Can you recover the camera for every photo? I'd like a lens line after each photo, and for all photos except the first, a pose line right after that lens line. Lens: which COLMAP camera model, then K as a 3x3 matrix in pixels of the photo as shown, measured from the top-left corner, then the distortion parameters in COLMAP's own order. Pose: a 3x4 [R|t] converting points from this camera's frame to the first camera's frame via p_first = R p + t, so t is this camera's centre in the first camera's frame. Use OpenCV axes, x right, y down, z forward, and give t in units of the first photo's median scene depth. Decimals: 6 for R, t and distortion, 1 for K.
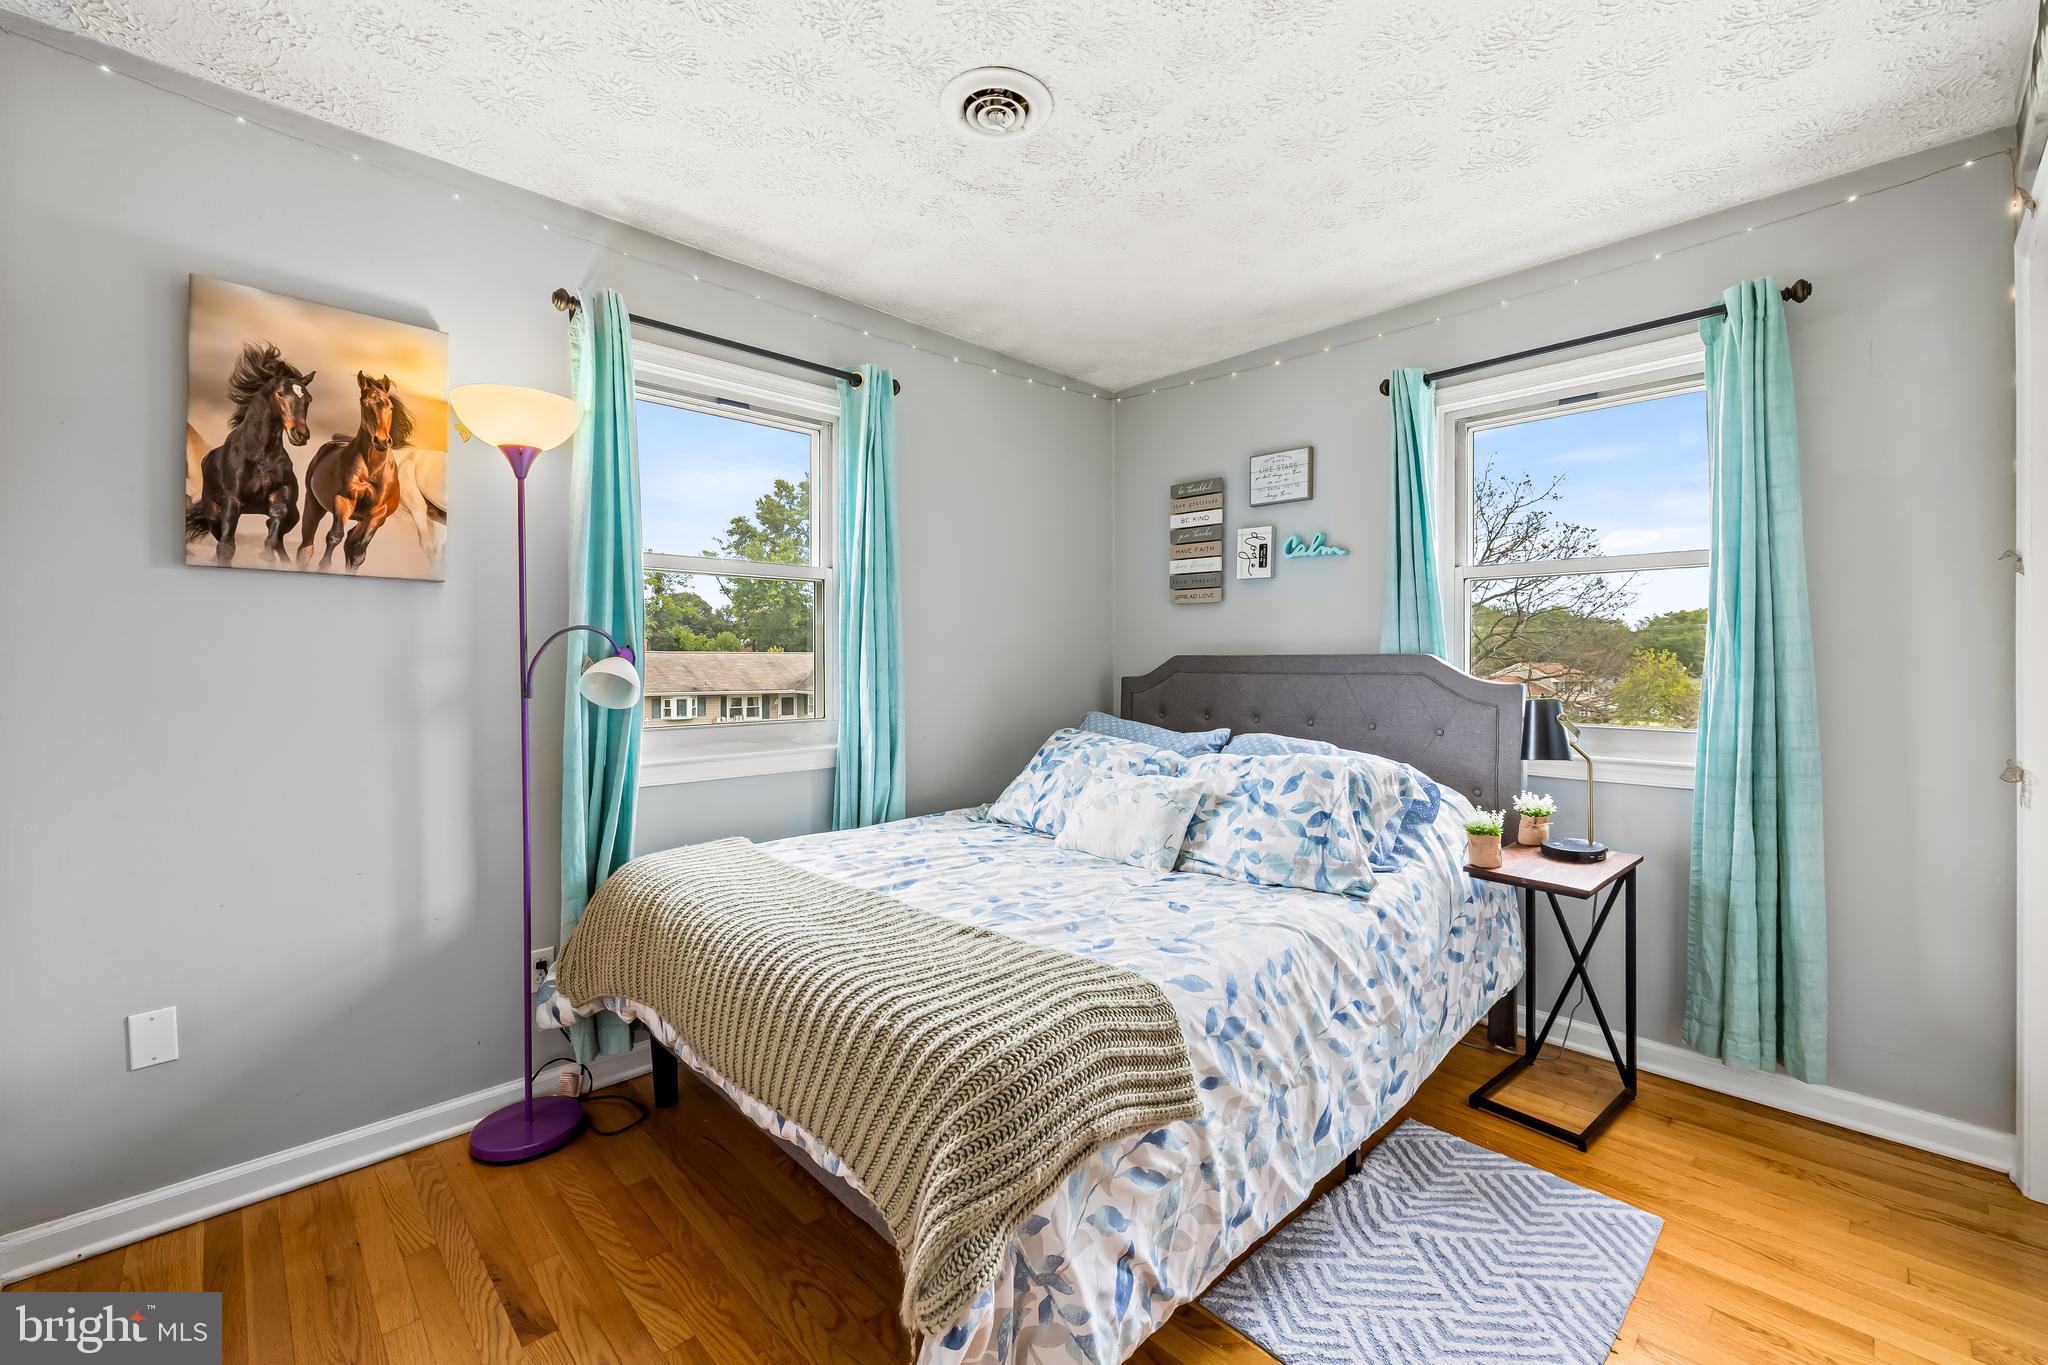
lens RADIAL K [[834.5, 0, 1022.9], [0, 834.5, 668.9], [0, 0, 1]] dist [-0.007511, 0.000545]
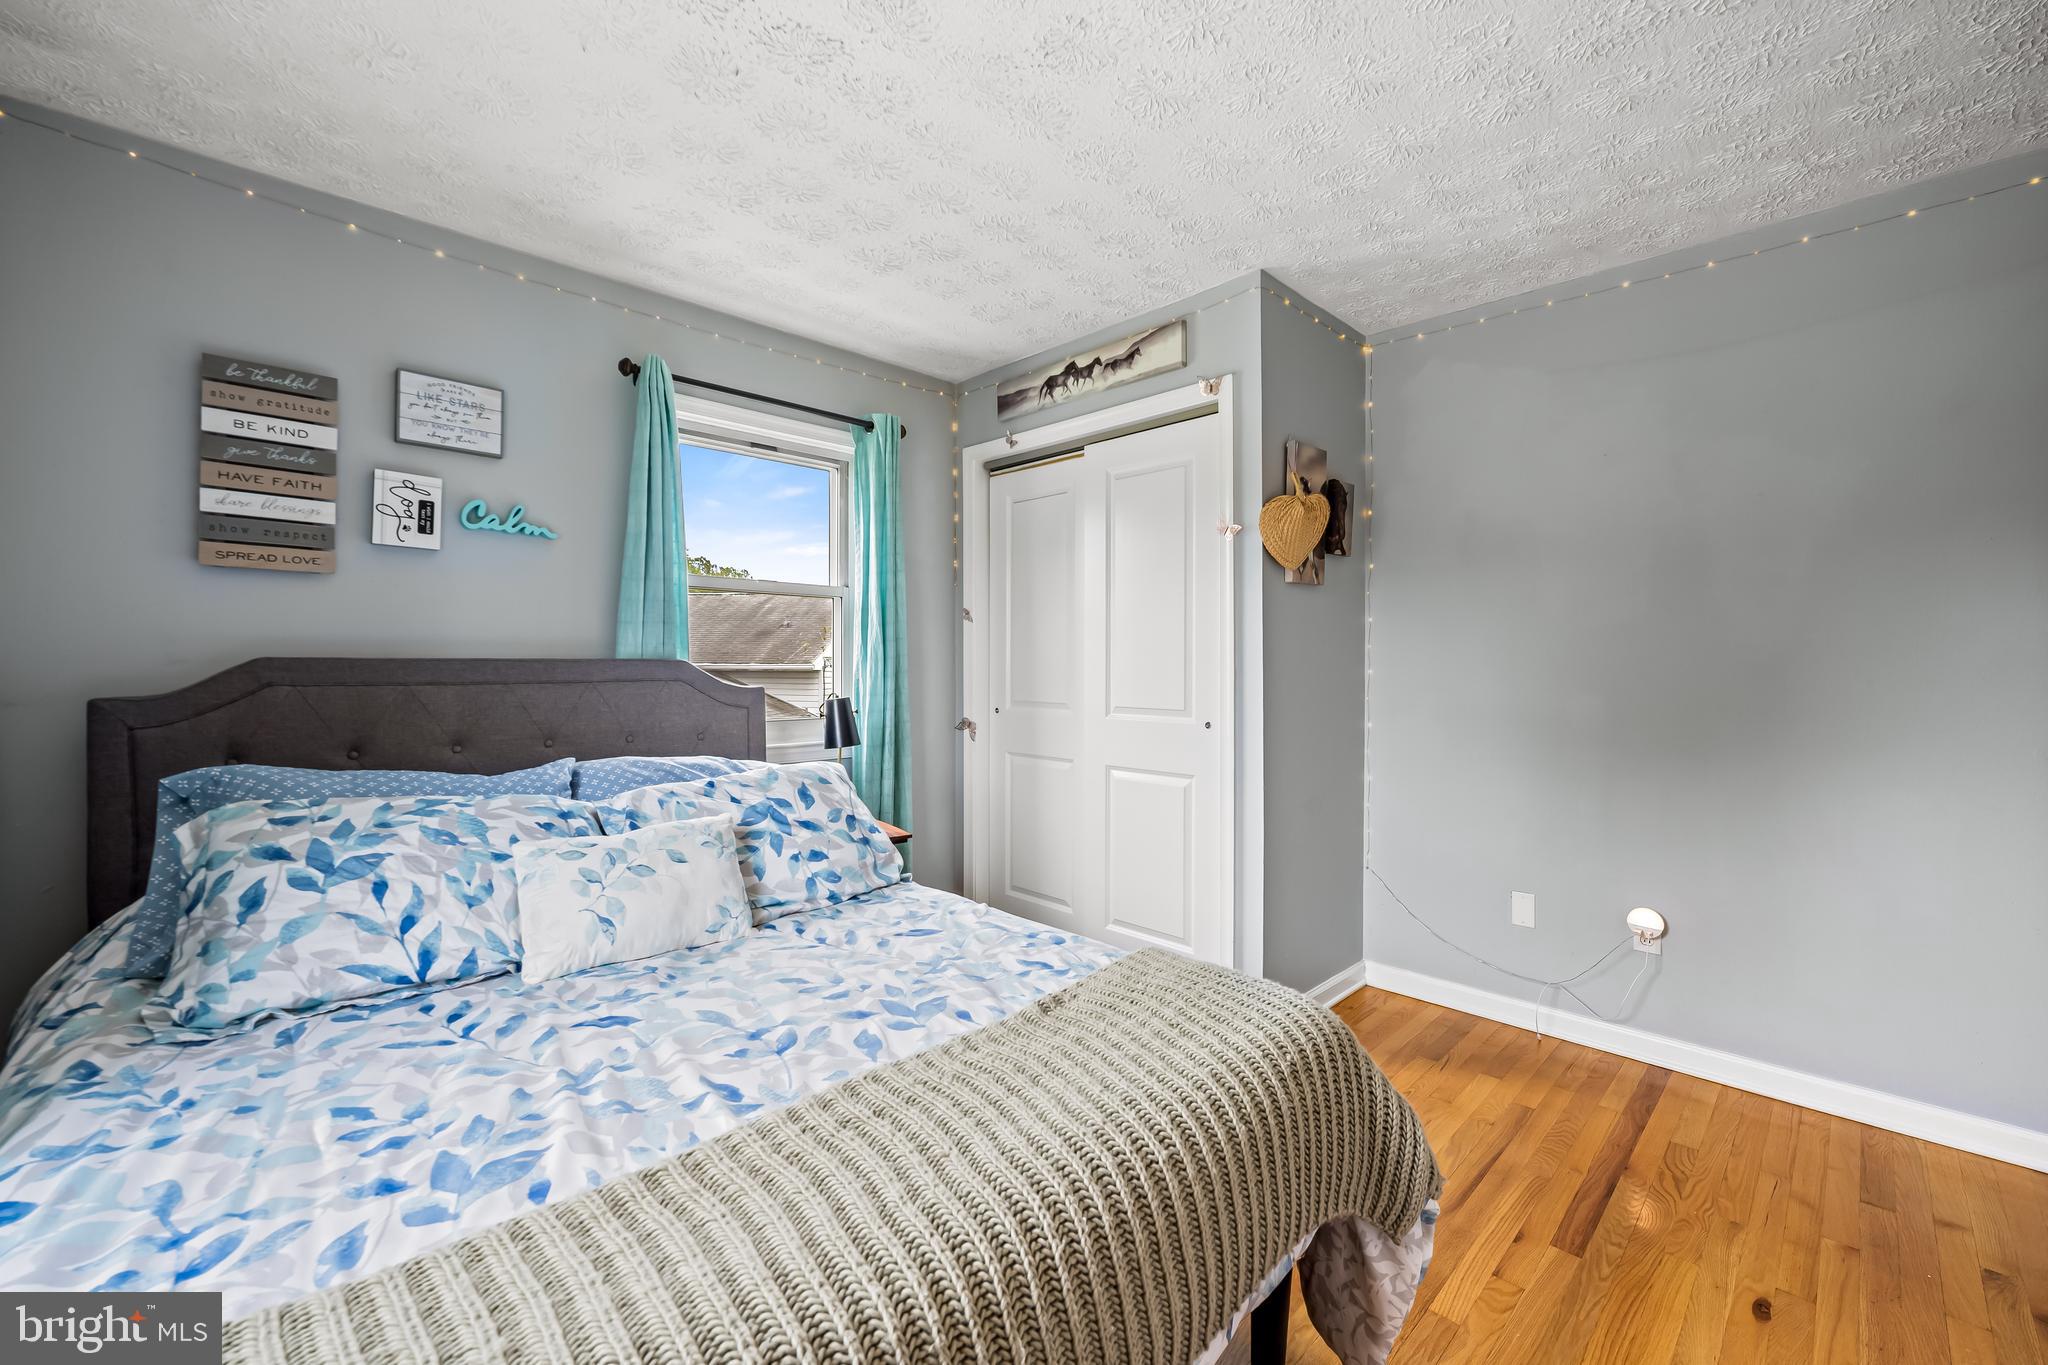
lens RADIAL K [[834.5, 0, 1022.8], [0, 834.5, 668.9], [0, 0, 1]] dist [-0.007511, 0.000545]
pose [[-0.005345, -0.006941, 0.999962, -0.449656], [0.005445, 0.999961, 0.006970, -0.009840], [-0.999971, 0.005482, -0.005307, 0.532073]]
